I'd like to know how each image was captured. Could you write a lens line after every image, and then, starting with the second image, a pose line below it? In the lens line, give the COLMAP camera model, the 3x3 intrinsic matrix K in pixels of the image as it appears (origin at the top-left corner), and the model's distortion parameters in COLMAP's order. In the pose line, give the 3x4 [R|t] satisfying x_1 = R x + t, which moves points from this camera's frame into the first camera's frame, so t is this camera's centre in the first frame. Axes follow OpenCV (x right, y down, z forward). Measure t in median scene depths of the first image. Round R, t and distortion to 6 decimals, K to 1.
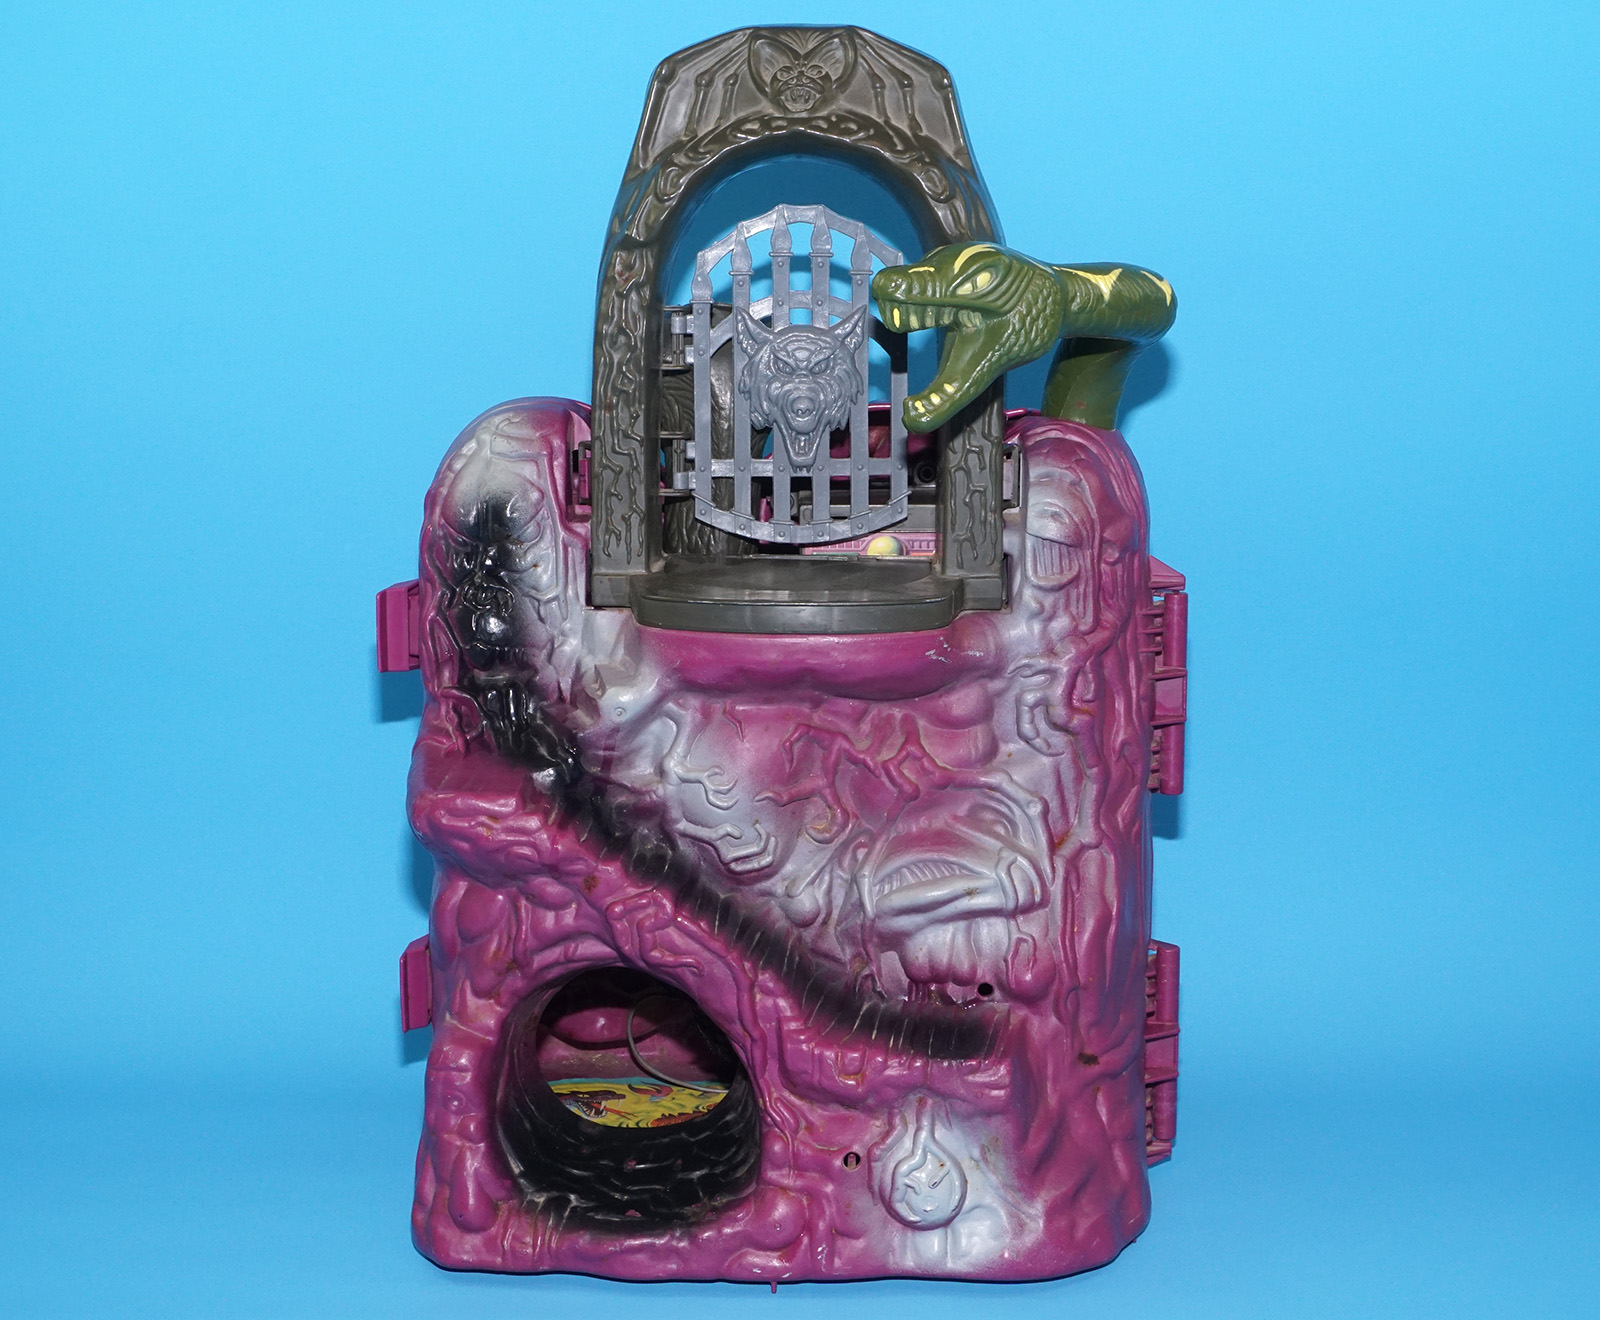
lens RADIAL K [[2442.5, 0, 801.4], [0, 2442.5, 688.7], [0, 0, 1]] dist [0.000162, -0.004447]
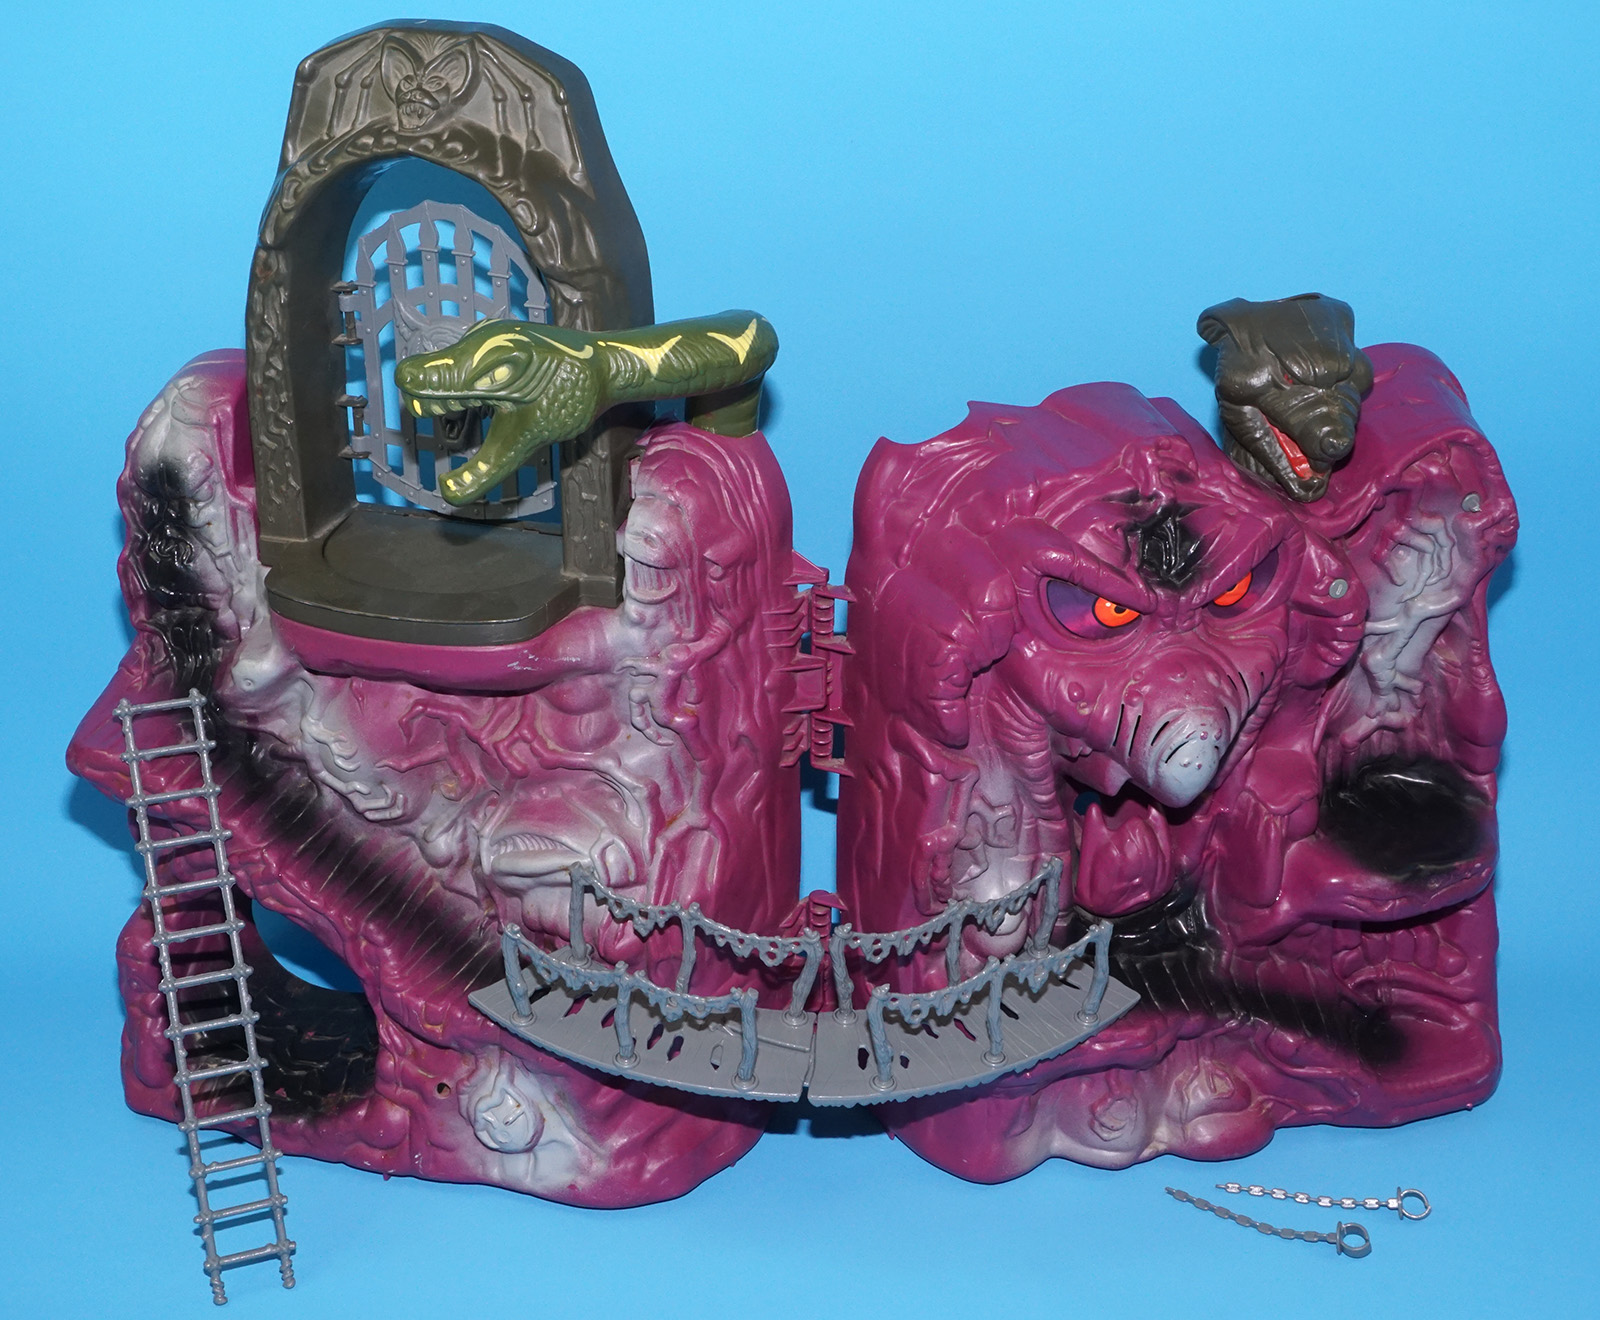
lens RADIAL K [[2259.1, 0, 802.9], [0, 2259.1, 635.7], [0, 0, 1]] dist [-0.017809, 0.005335]
pose [[0.970044, 0.108948, -0.217129, 0.373698], [-0.052091, 0.966290, 0.252130, -0.271490], [0.237279, -0.233267, 0.943019, 0.106960]]
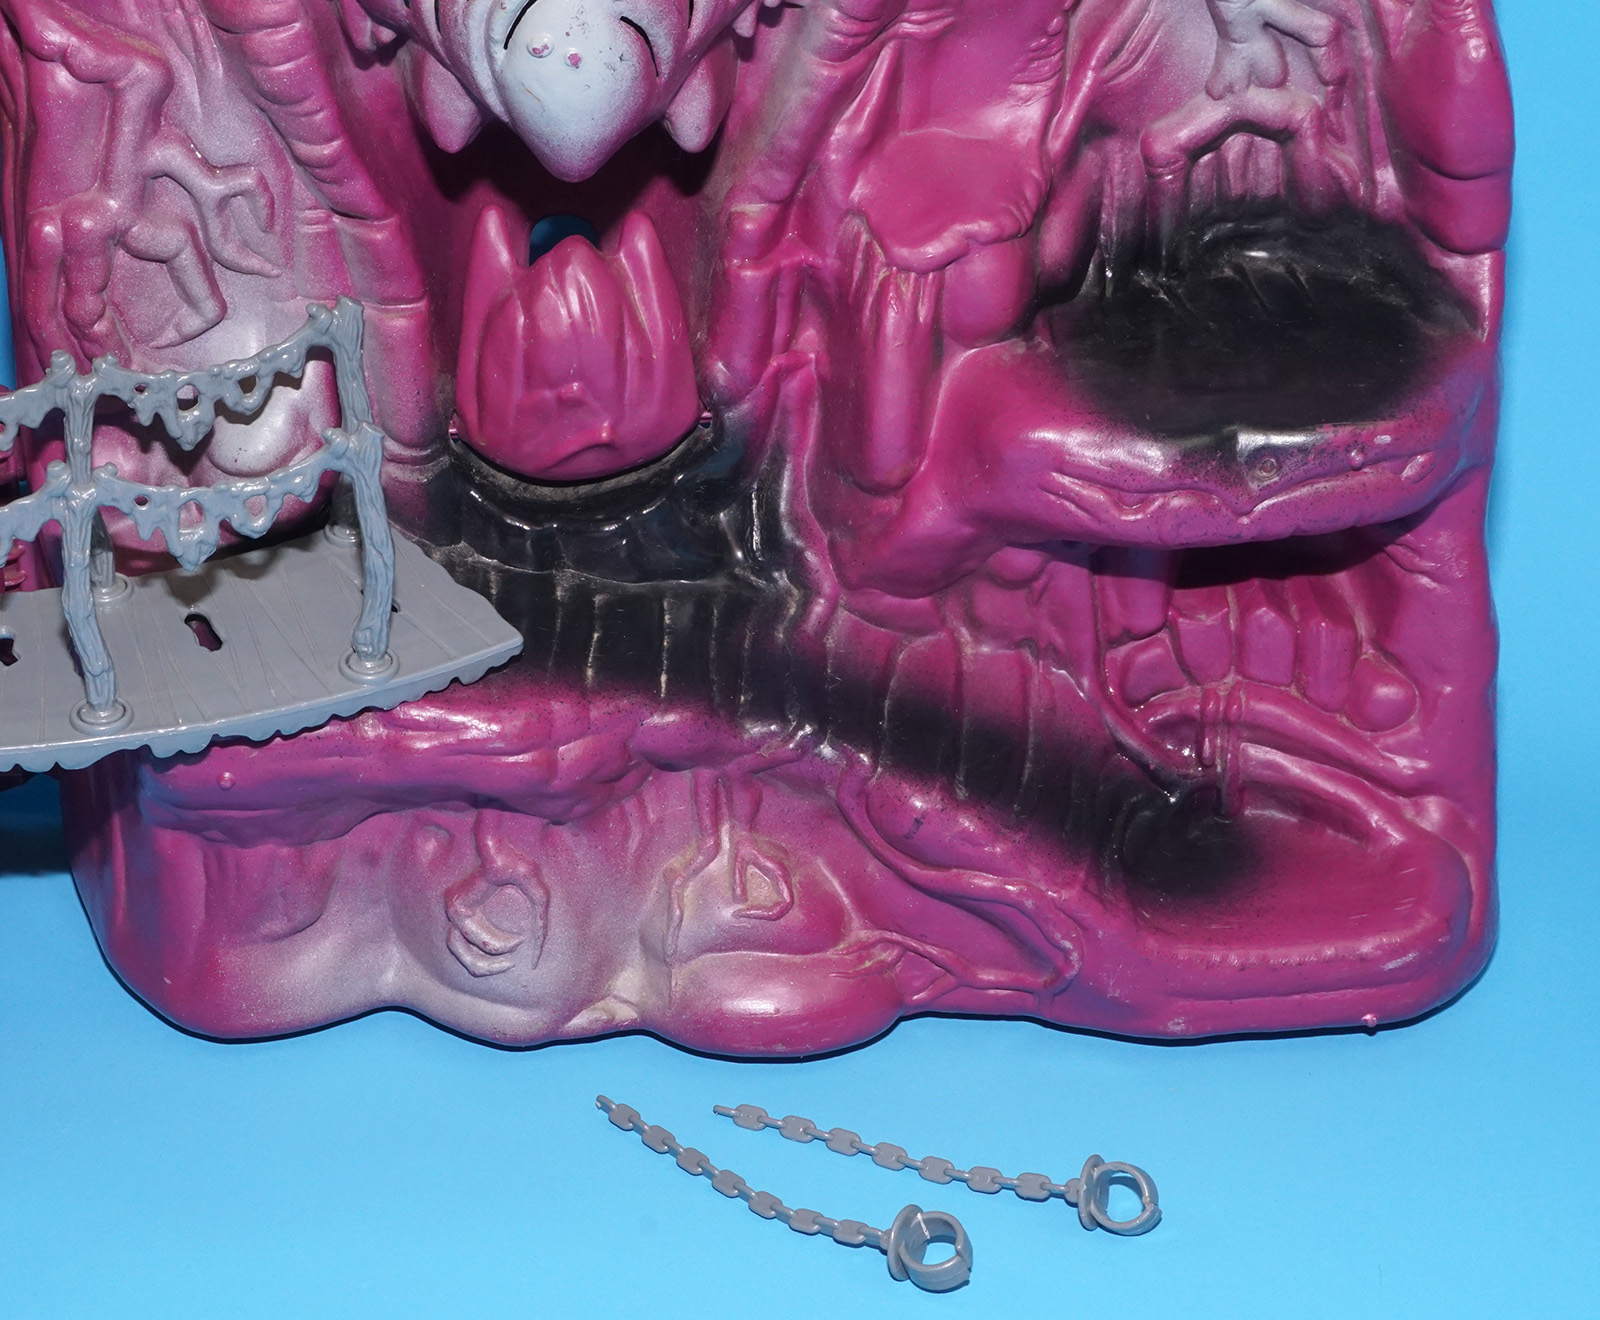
lens RADIAL K [[3512.5, 0, 800.0], [0, 3512.5, 660.0], [0, 0, 1]] dist [0.026208, -0.021669]
pose [[0.903103, 0.218749, -0.369532, 0.620161], [-0.100655, 0.944387, 0.313051, -0.087438], [0.417461, -0.245522, 0.874897, 0.474611]]
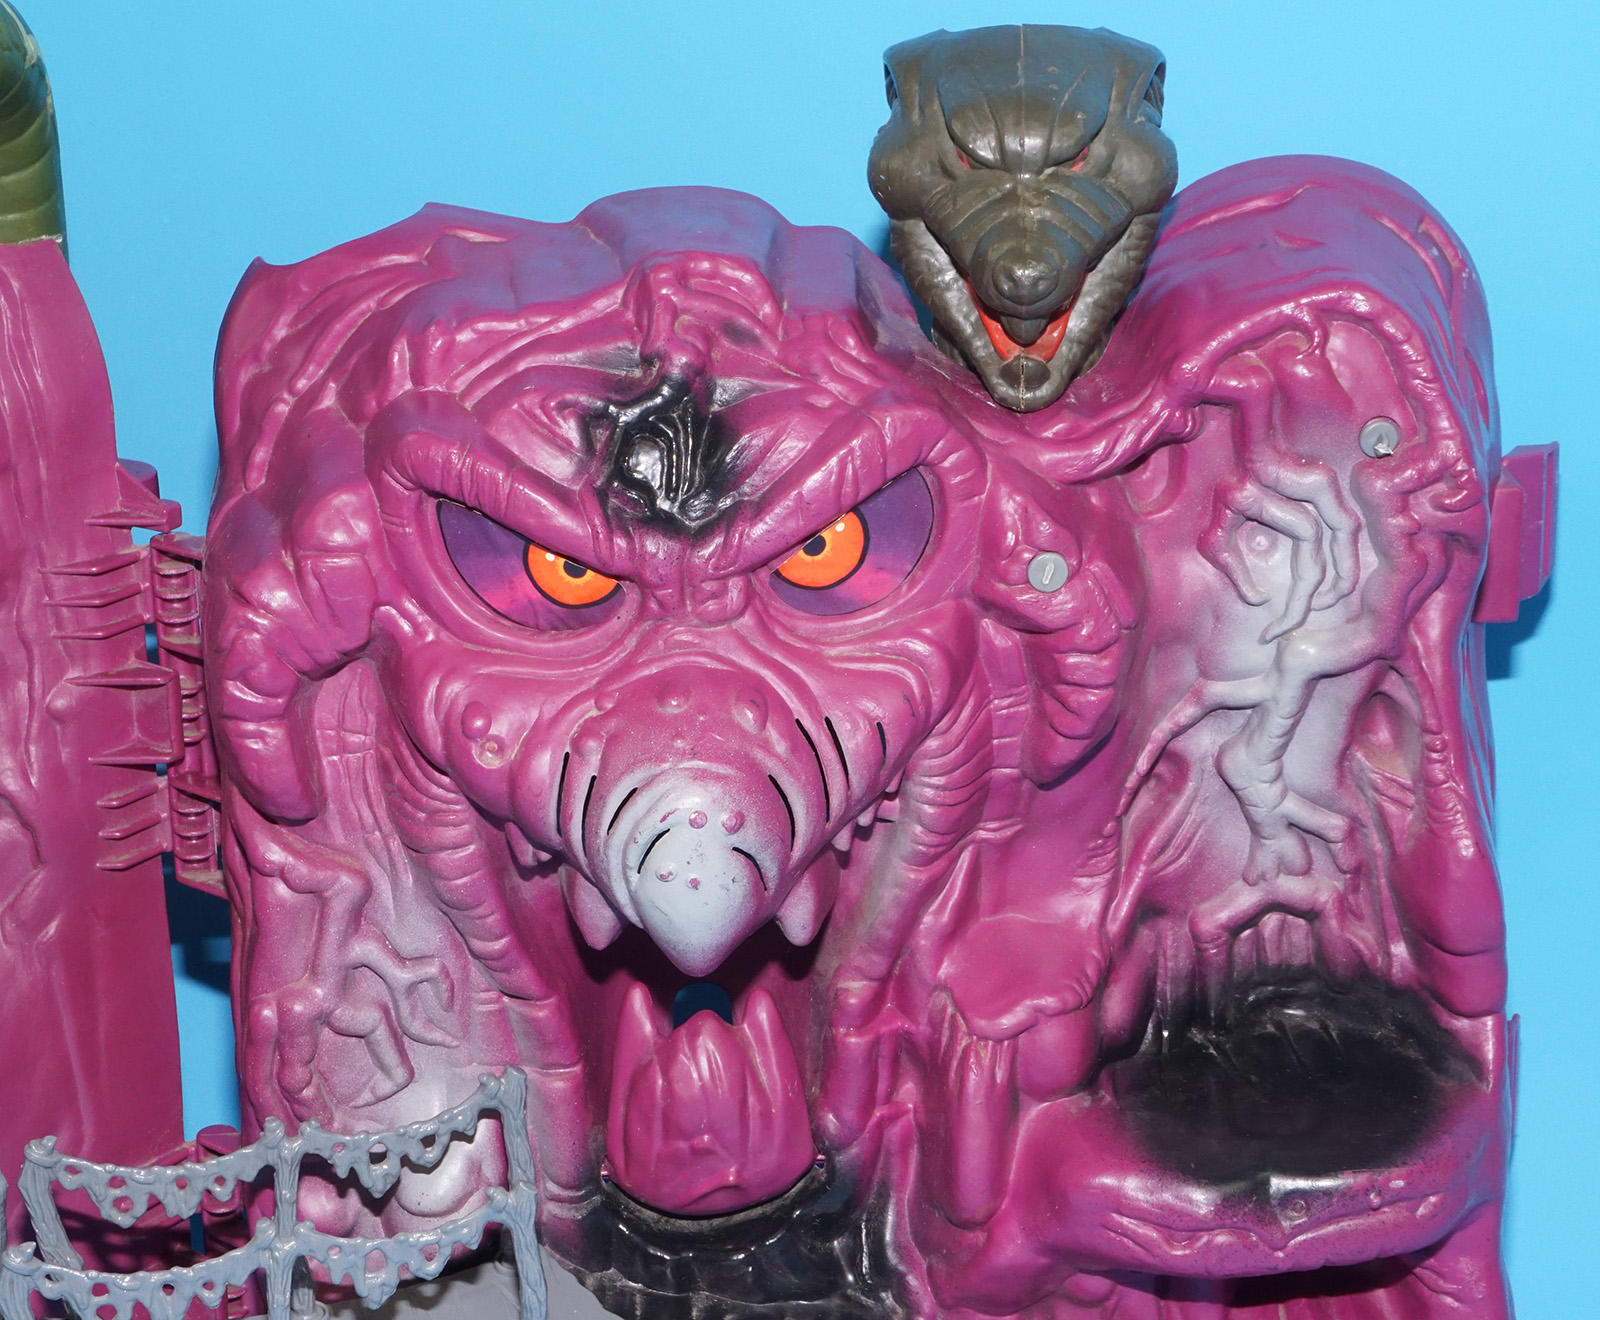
lens RADIAL K [[3313.5, 0, 800.0], [0, 3313.5, 660.0], [0, 0, 1]] dist [0.024586, 0.009014]
pose [[0.877694, 0.137498, -0.459072, 0.669690], [-0.077618, 0.986094, 0.146951, -0.141426], [0.472894, -0.093345, 0.876161, 0.421727]]
